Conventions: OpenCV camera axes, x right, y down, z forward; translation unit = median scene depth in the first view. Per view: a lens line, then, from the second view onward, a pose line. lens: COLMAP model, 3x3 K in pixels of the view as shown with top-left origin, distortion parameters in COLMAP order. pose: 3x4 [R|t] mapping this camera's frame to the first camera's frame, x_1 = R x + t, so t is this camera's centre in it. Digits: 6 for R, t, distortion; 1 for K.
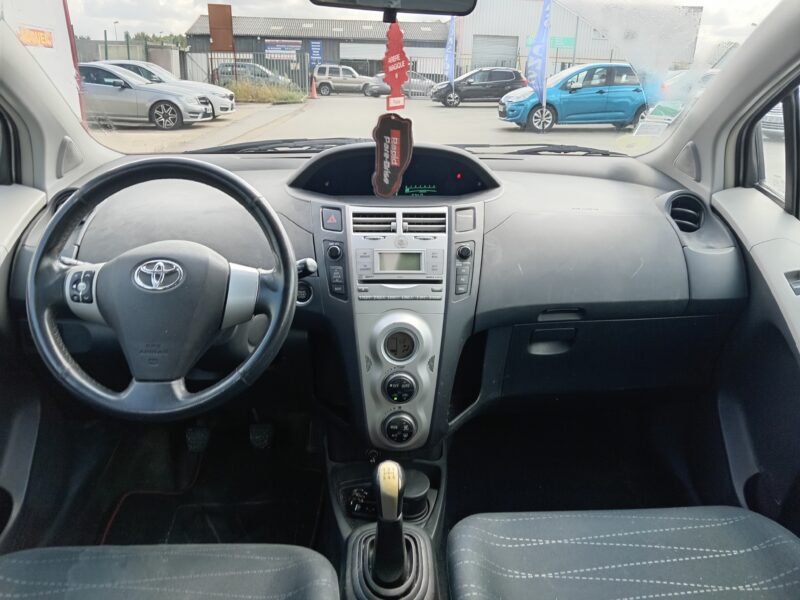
lens RADIAL K [[583.4, 0, 400.0], [0, 583.4, 300.0], [0, 0, 1]] dist [-0.041288, 0.002170]
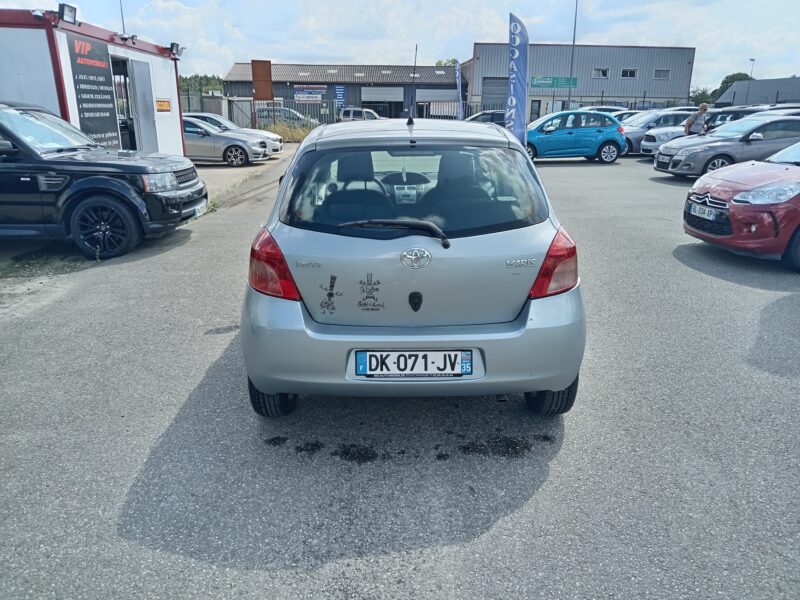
lens RADIAL K [[636.3, 0, 391.7], [0, 636.3, 299.8], [0, 0, 1]] dist [-0.005749, 0.013911]
pose [[0.999034, -0.005603, -0.043593, 0.009053], [0.002406, 0.997324, -0.073063, 0.100216], [0.043886, 0.072888, 0.996374, -0.357843]]
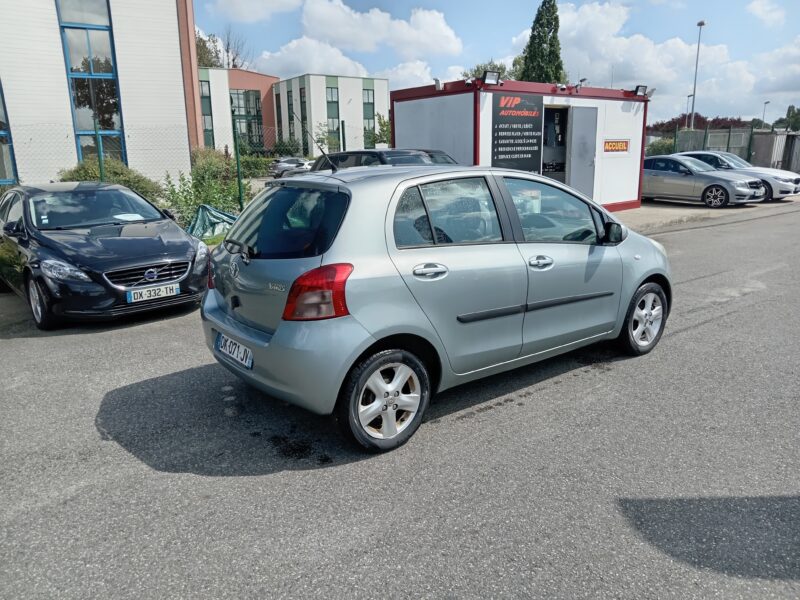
lens RADIAL K [[636.3, 0, 391.7], [0, 636.3, 299.8], [0, 0, 1]] dist [-0.005749, 0.013911]
pose [[0.527902, 0.162898, -0.833537, 0.346280], [-0.273090, 0.961871, 0.015023, 0.050584], [0.804202, 0.219700, 0.552260, -0.218606]]
